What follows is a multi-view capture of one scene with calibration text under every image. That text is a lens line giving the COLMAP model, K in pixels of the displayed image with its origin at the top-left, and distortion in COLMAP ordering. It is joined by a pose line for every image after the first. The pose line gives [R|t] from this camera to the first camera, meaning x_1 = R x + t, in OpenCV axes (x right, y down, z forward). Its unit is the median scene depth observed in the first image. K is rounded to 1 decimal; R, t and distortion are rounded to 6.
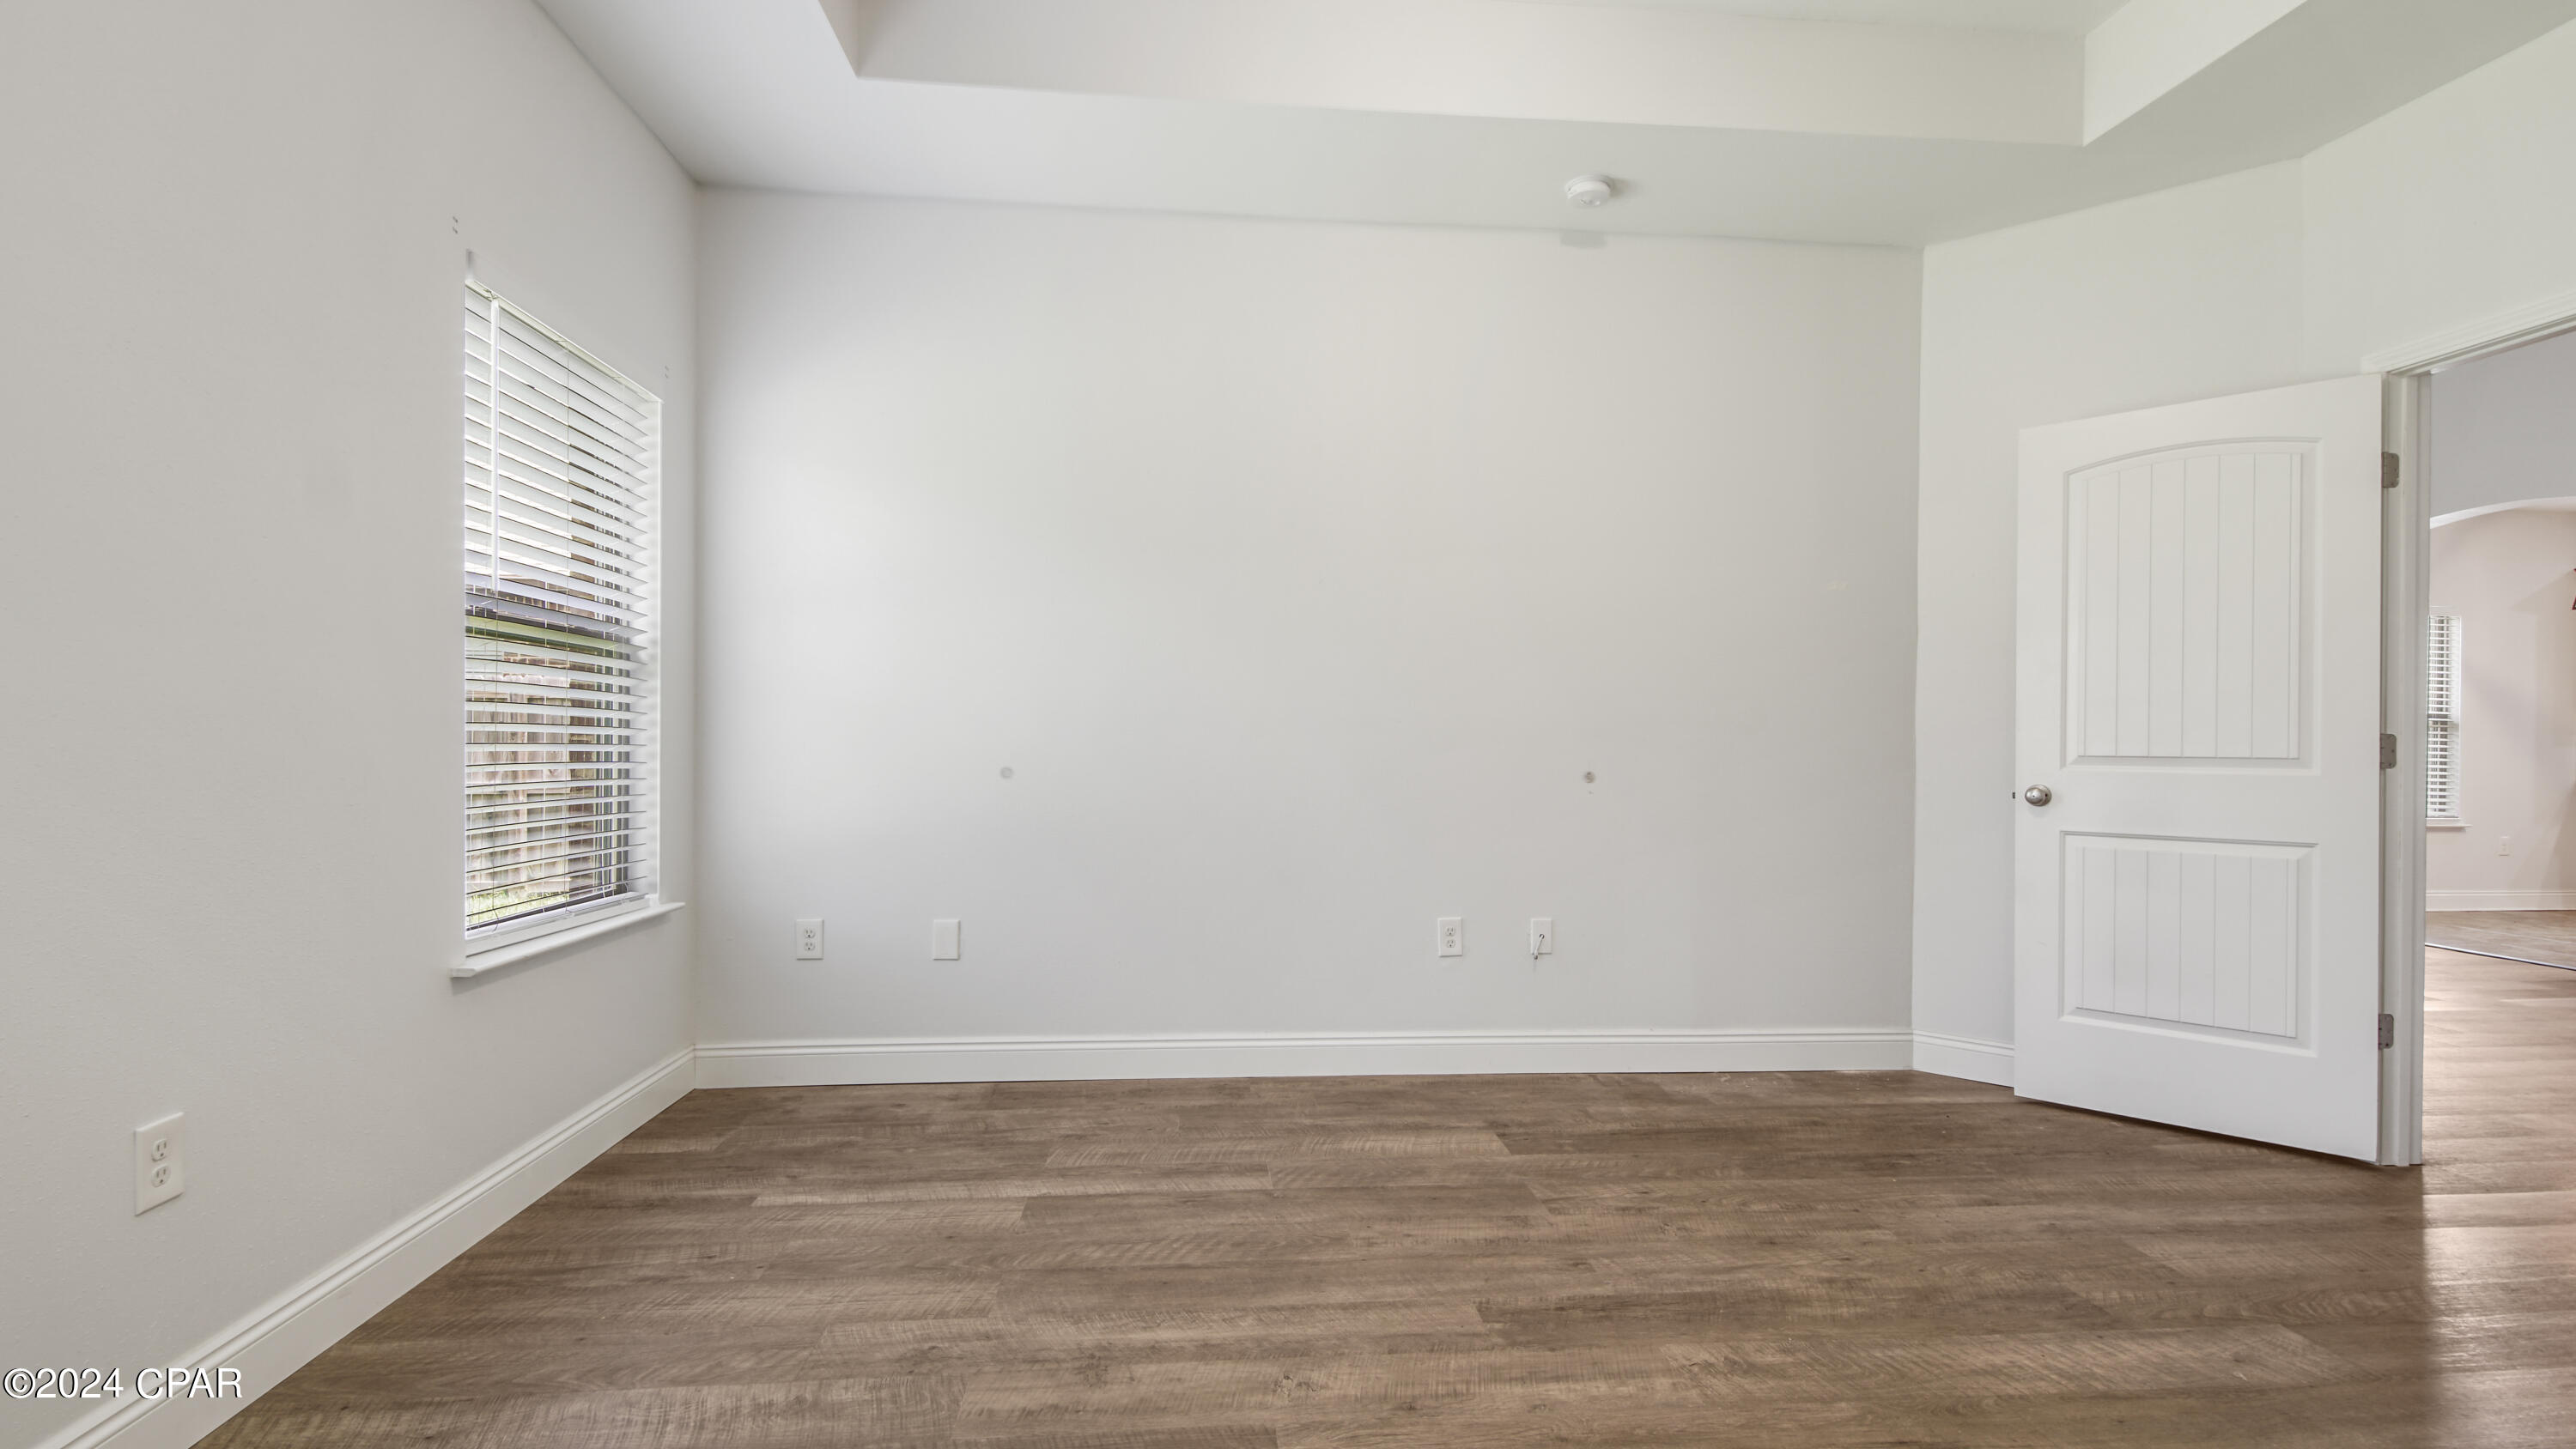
lens RADIAL K [[1140.7, 0, 1288.0], [0, 1140.7, 724.5], [0, 0, 1]] dist [0.047753, -0.029905]
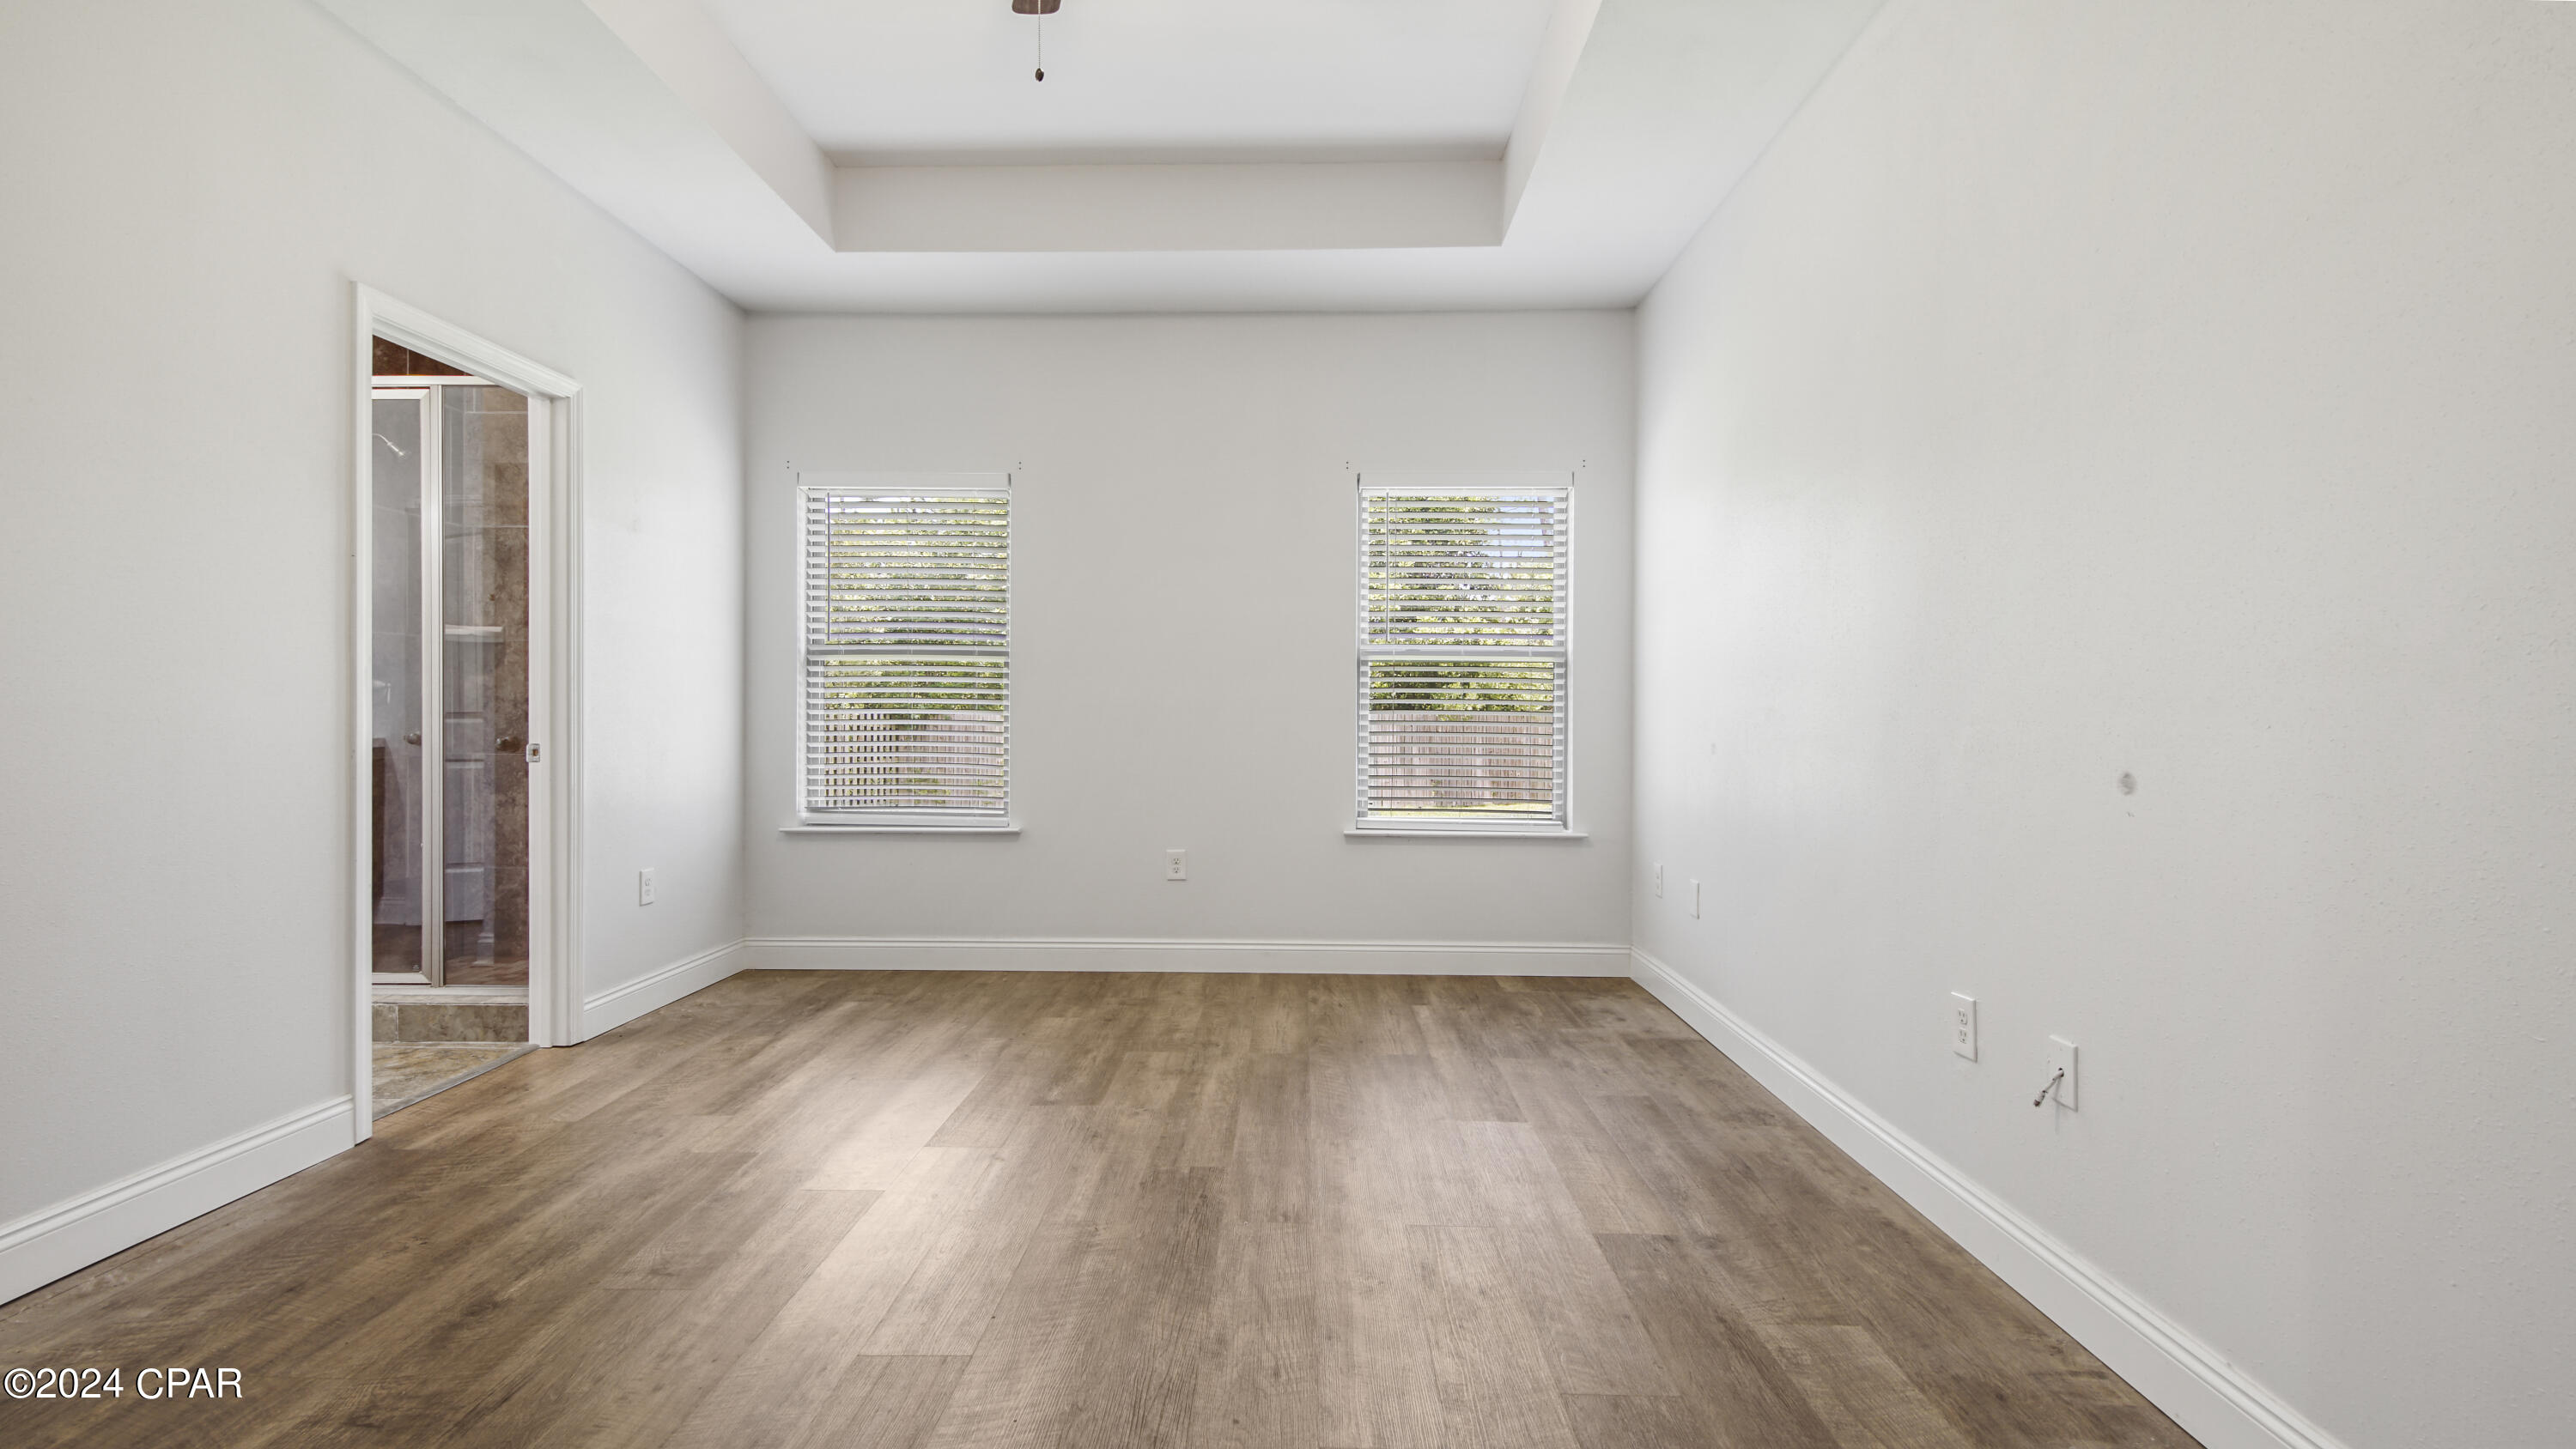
lens RADIAL K [[1136.1, 0, 1277.6], [0, 1136.1, 741.2], [0, 0, 1]] dist [0.050564, -0.028961]
pose [[-0.108464, 0.015643, -0.993977, 1.277801], [0.014681, 0.999792, 0.014132, 0.026145], [0.993992, -0.013060, -0.108671, 1.119291]]
